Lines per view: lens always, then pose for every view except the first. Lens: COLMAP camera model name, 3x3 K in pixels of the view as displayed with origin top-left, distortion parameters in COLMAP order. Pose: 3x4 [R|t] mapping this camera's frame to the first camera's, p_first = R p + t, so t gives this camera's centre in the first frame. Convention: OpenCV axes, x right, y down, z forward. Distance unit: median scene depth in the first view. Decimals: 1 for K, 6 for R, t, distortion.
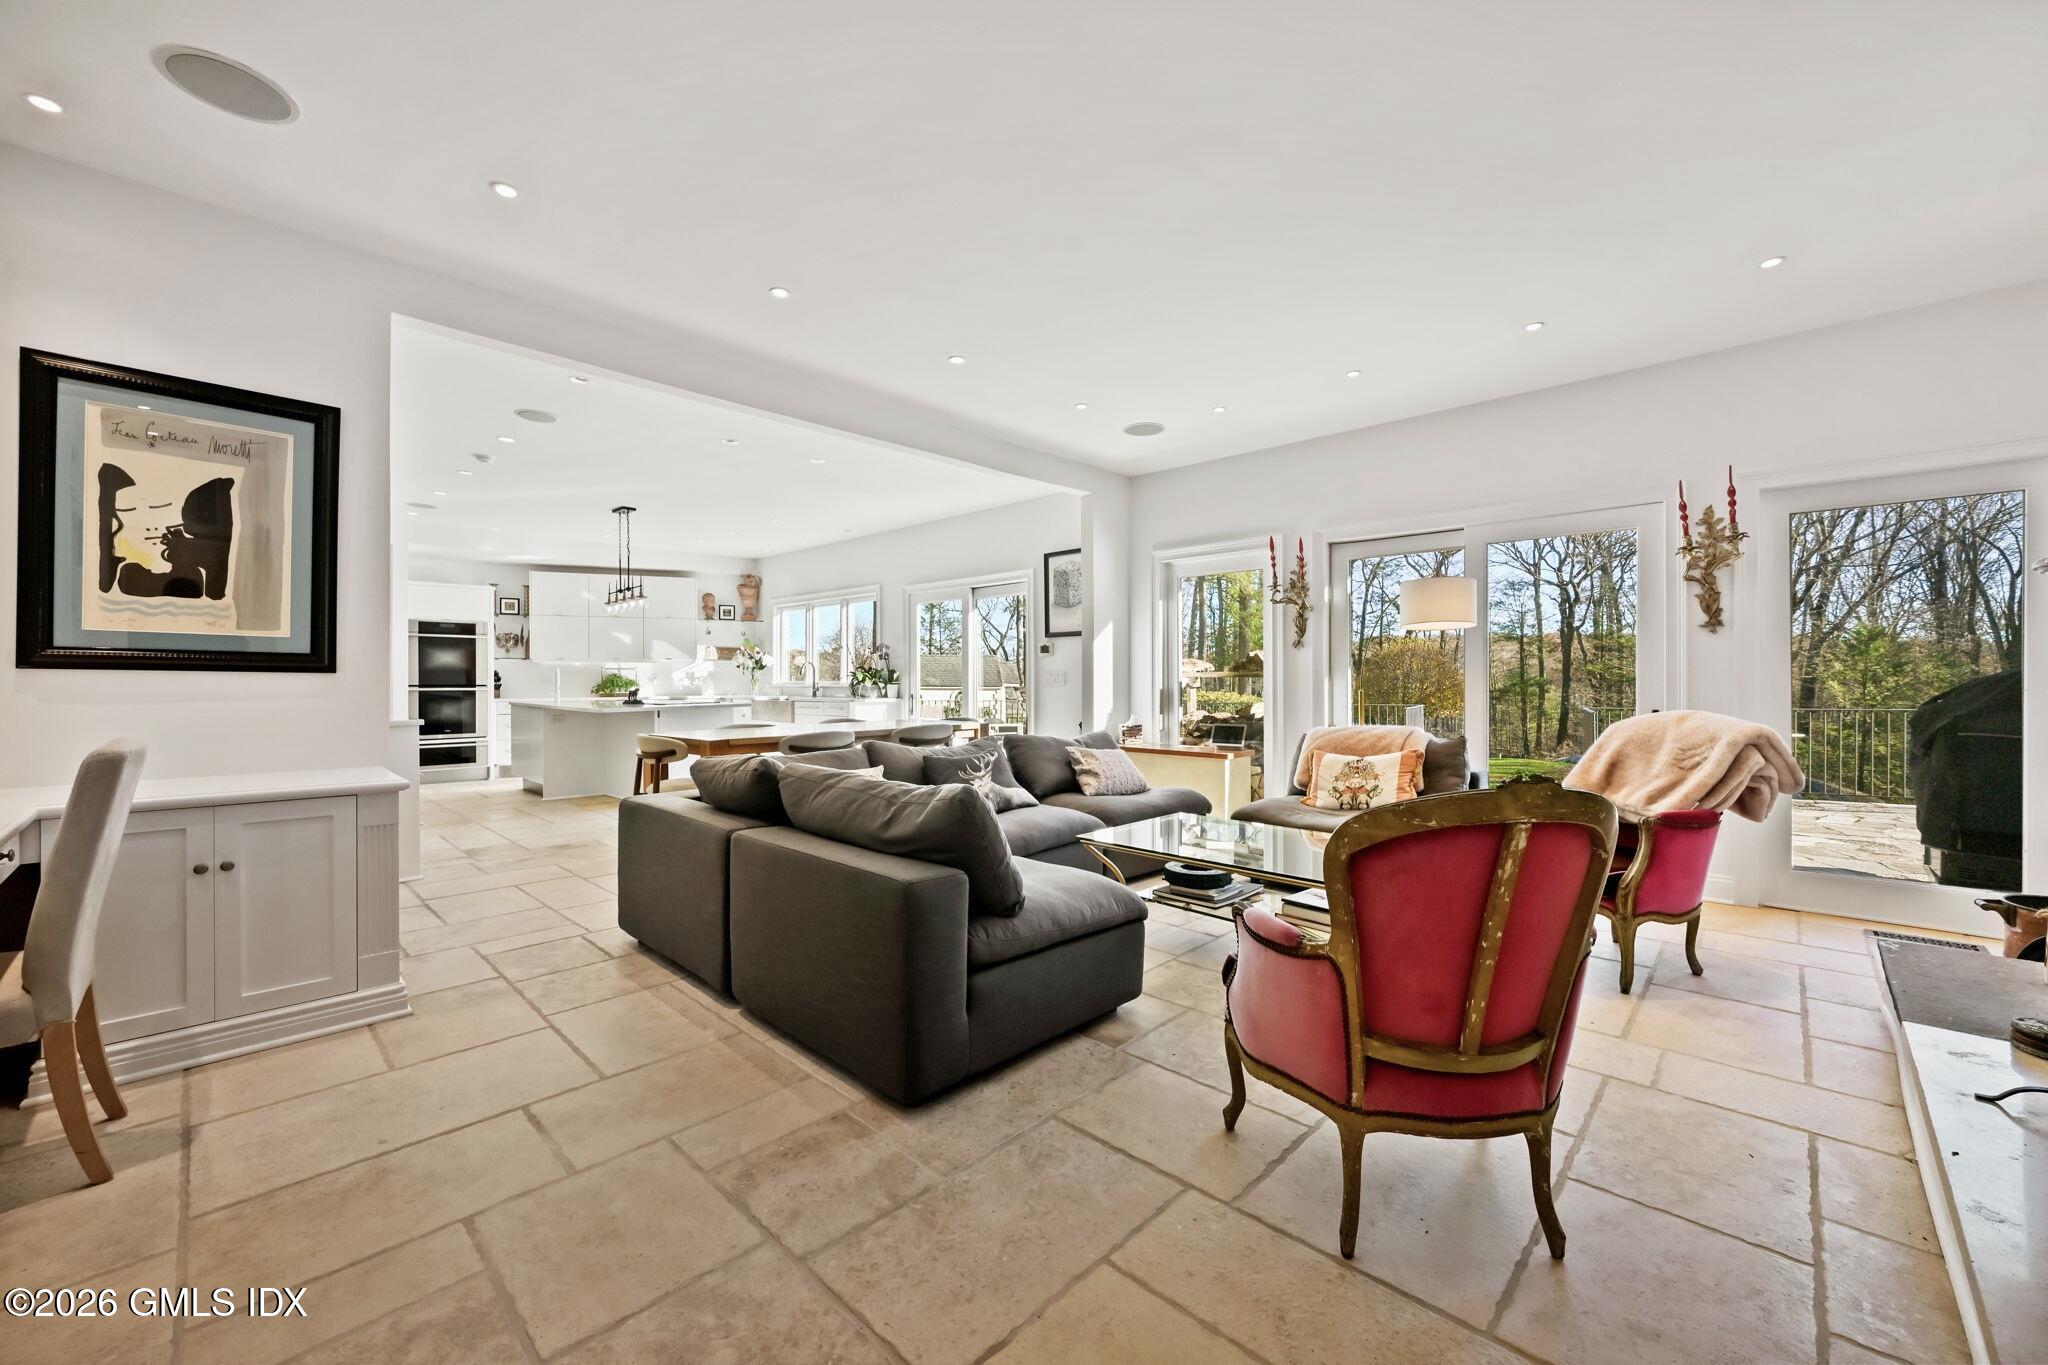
lens RADIAL K [[843.1, 0, 1031.7], [0, 843.1, 674.9], [0, 0, 1]] dist [0.025344, -0.000013]
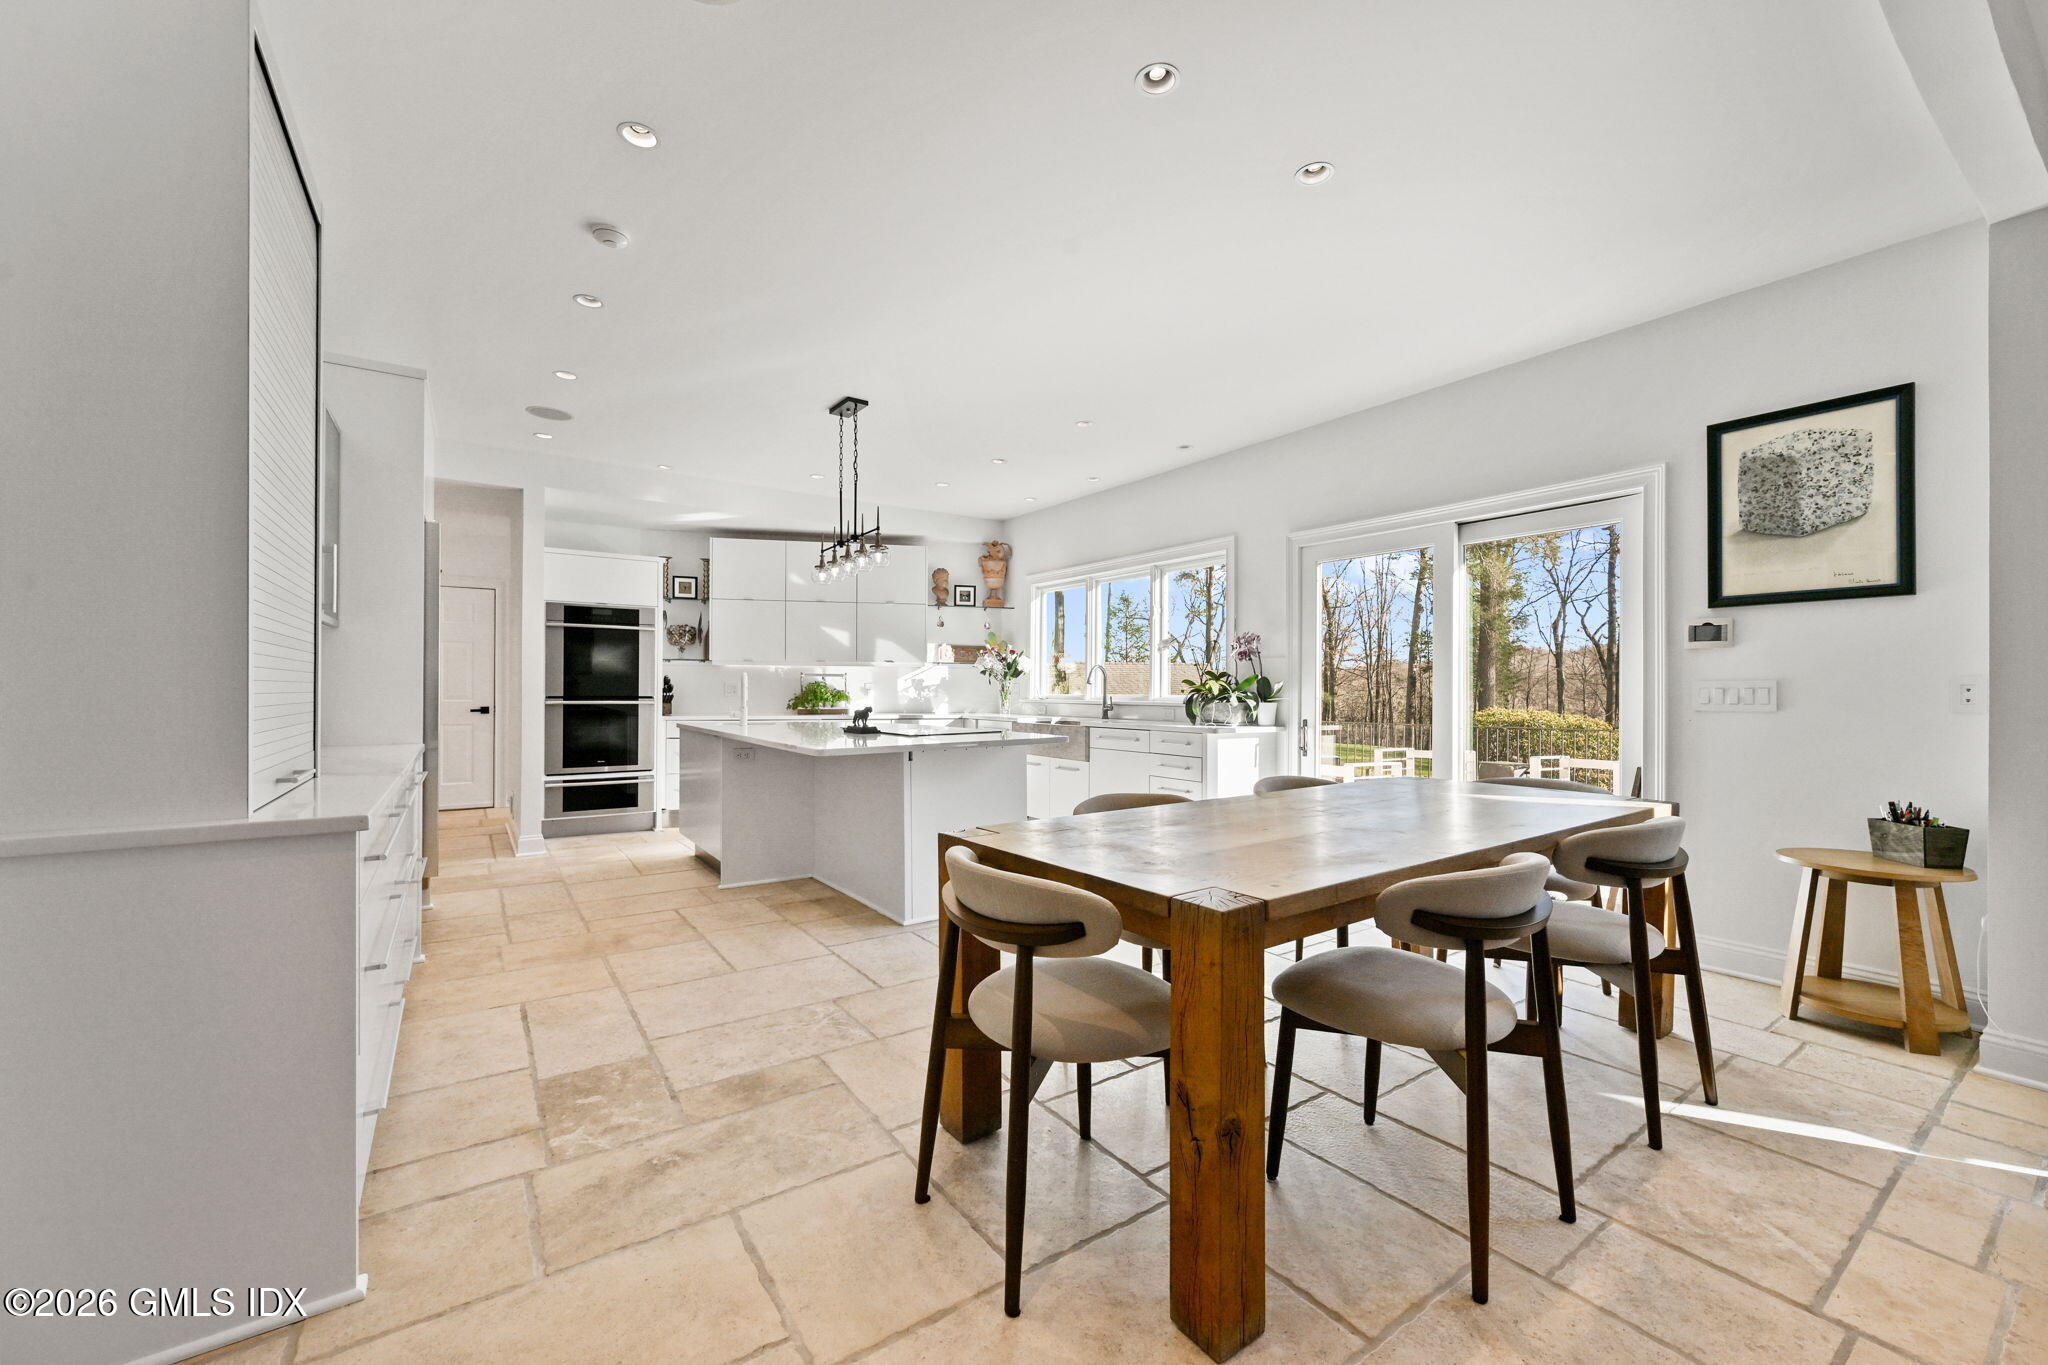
lens RADIAL K [[843.1, 0, 1031.7], [0, 843.1, 674.9], [0, 0, 1]] dist [0.025344, -0.000013]
pose [[0.983558, 0.003637, -0.180555, -0.203069], [-0.005914, 0.999910, -0.012077, 0.000278], [0.180494, 0.012946, 0.983491, 0.364519]]
